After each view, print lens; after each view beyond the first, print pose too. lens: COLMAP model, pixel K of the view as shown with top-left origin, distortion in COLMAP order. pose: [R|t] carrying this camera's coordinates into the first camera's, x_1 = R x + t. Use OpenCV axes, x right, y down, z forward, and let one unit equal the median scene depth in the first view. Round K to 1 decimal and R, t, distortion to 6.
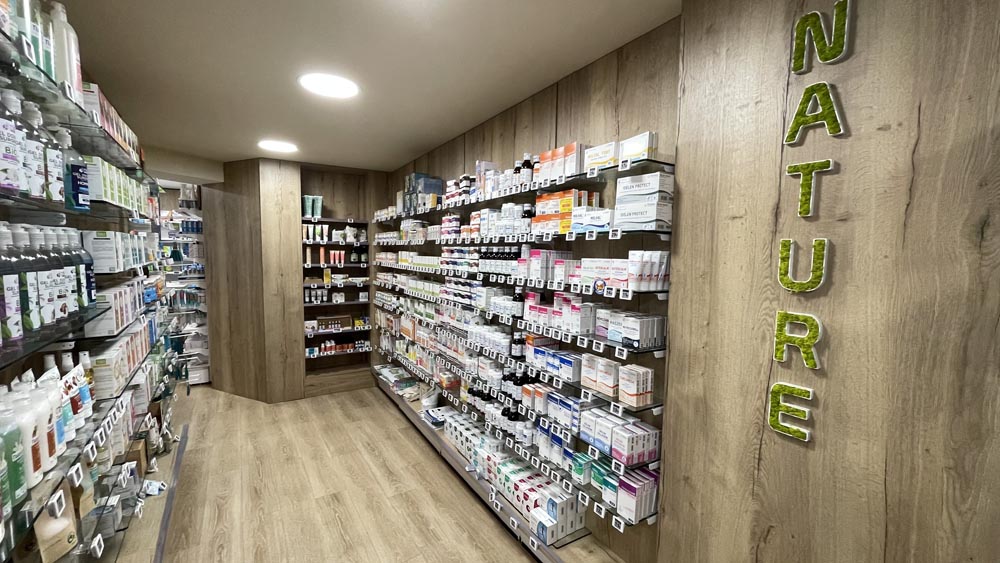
lens RADIAL K [[401.9, 0, 499.5], [0, 401.9, 283.3], [0, 0, 1]] dist [-0.004145, 0.000894]
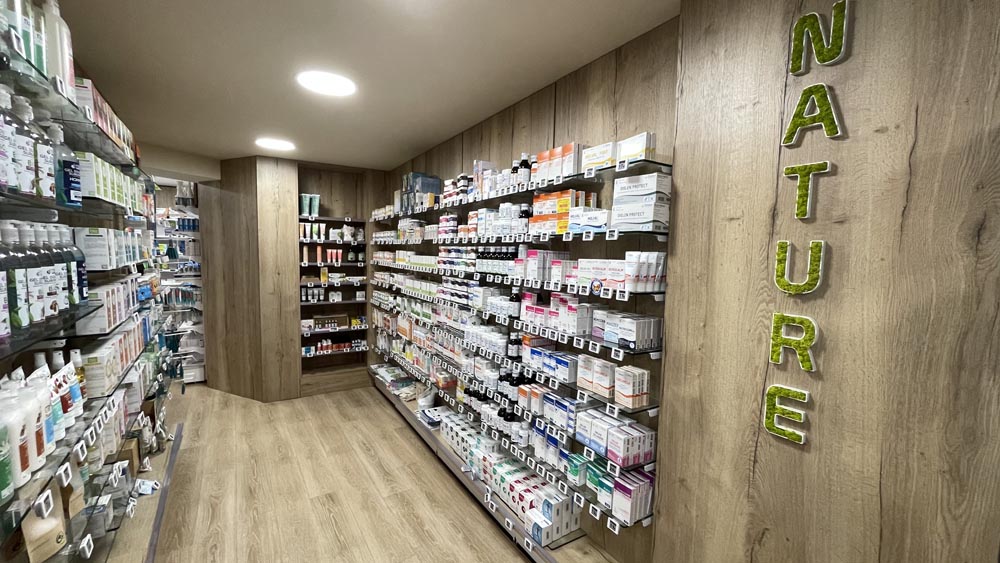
lens RADIAL K [[401.9, 0, 499.4], [0, 401.9, 283.3], [0, 0, 1]] dist [-0.004145, 0.000894]
pose [[0.999969, 0.006578, 0.004380, 0.003982], [-0.006578, 0.999978, 0.000056, -0.000227], [-0.004380, -0.000085, 0.999990, 0.003937]]
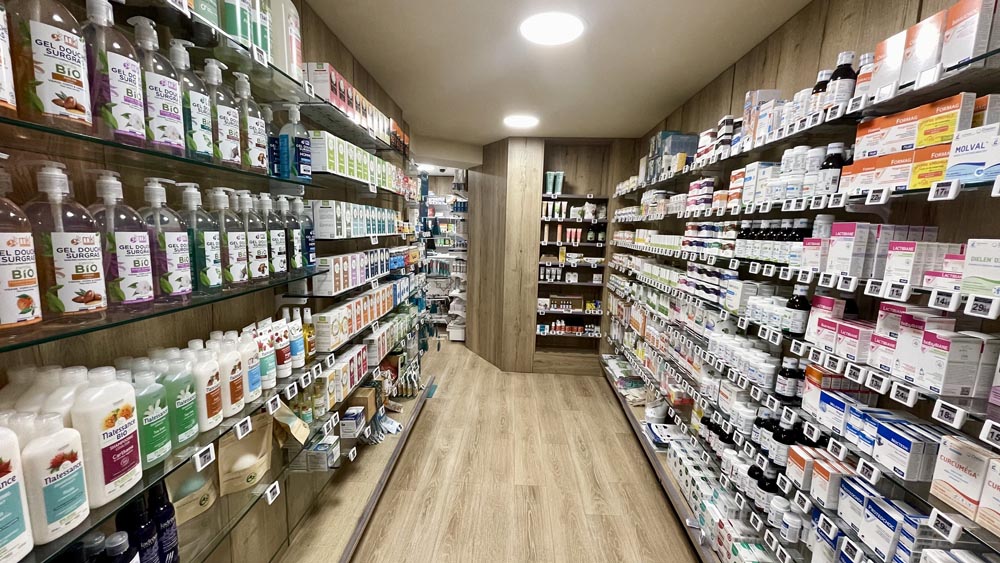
lens RADIAL K [[401.9, 0, 498.4], [0, 401.9, 284.4], [0, 0, 1]] dist [-0.004145, 0.000894]
pose [[0.811250, 0.091166, -0.577548, 0.030843], [-0.063727, 0.995672, 0.067654, -0.004560], [0.581216, -0.018079, 0.813548, 0.281279]]
